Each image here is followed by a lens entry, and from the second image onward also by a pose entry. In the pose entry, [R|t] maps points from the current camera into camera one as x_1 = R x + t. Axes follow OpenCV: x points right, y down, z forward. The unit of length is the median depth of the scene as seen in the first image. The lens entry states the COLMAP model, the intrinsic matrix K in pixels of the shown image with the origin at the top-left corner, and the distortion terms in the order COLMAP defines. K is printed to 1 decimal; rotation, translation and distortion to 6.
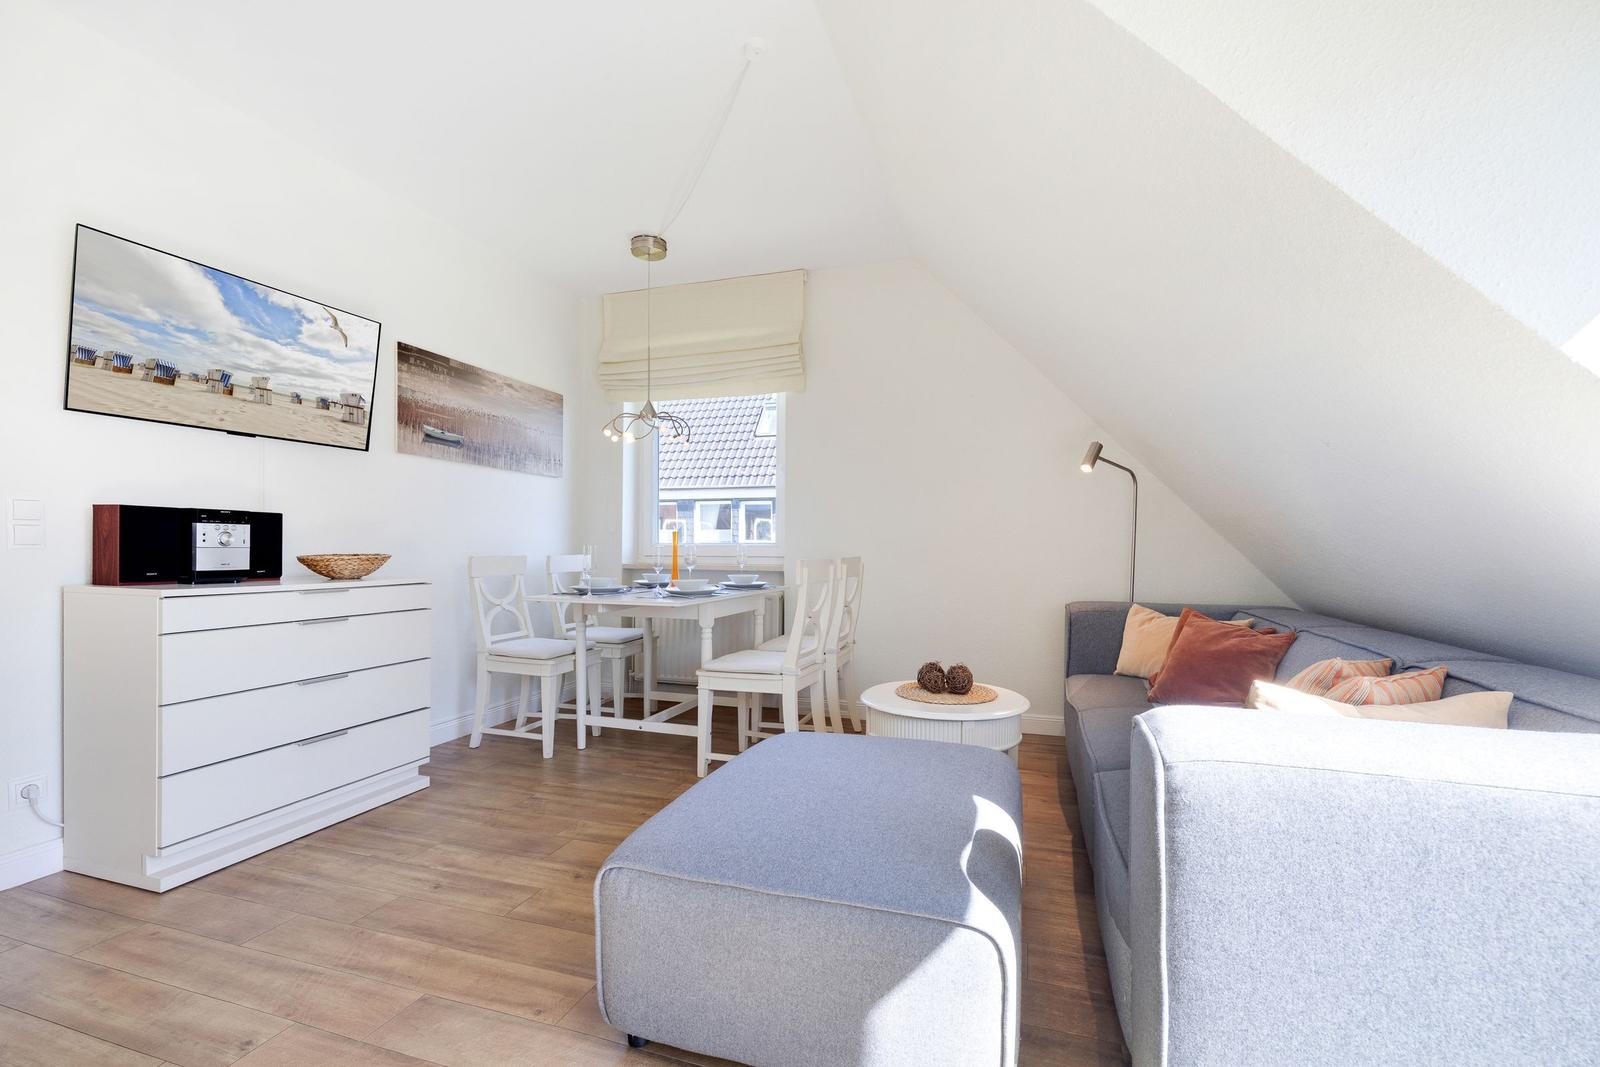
lens RADIAL K [[670.5, 0, 794.5], [0, 670.5, 544.7], [0, 0, 1]] dist [0.000804, -0.000434]
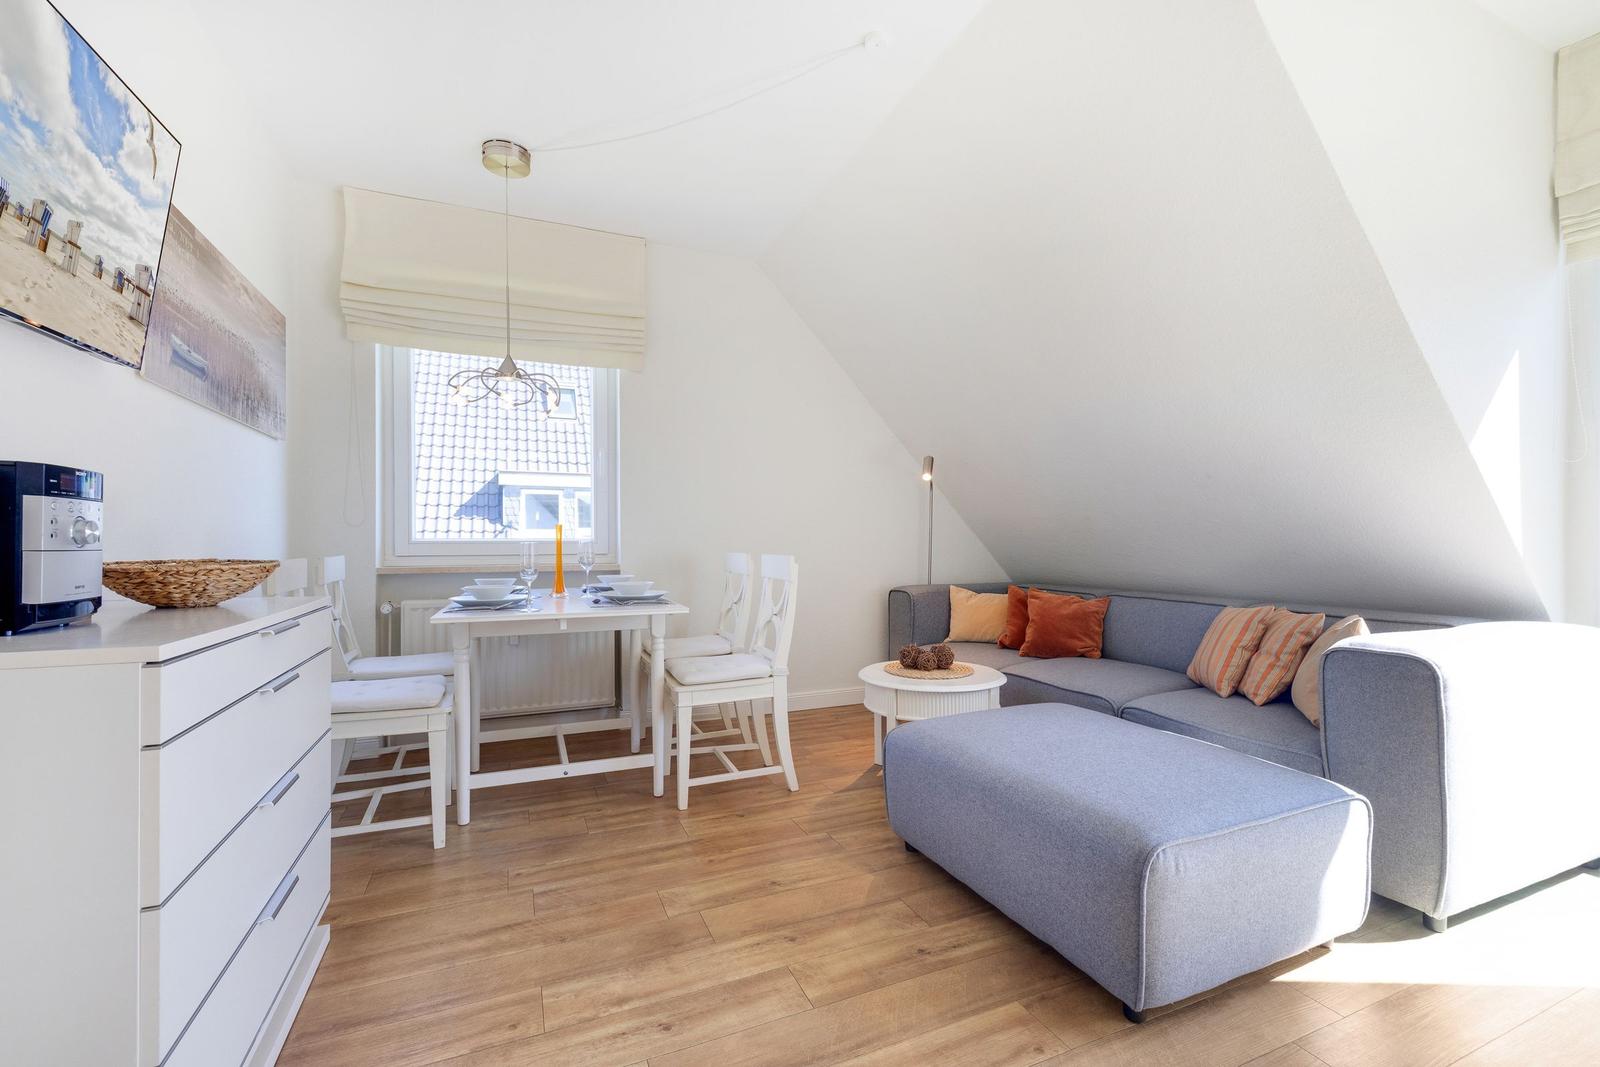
lens RADIAL K [[670.5, 0, 783.4], [0, 670.5, 537.1], [0, 0, 1]] dist [0.000804, -0.000434]
pose [[0.757419, -0.002071, 0.652926, -0.649177], [0.005388, 0.999981, -0.003078, -0.000898], [-0.652907, 0.005849, 0.757416, 0.277724]]
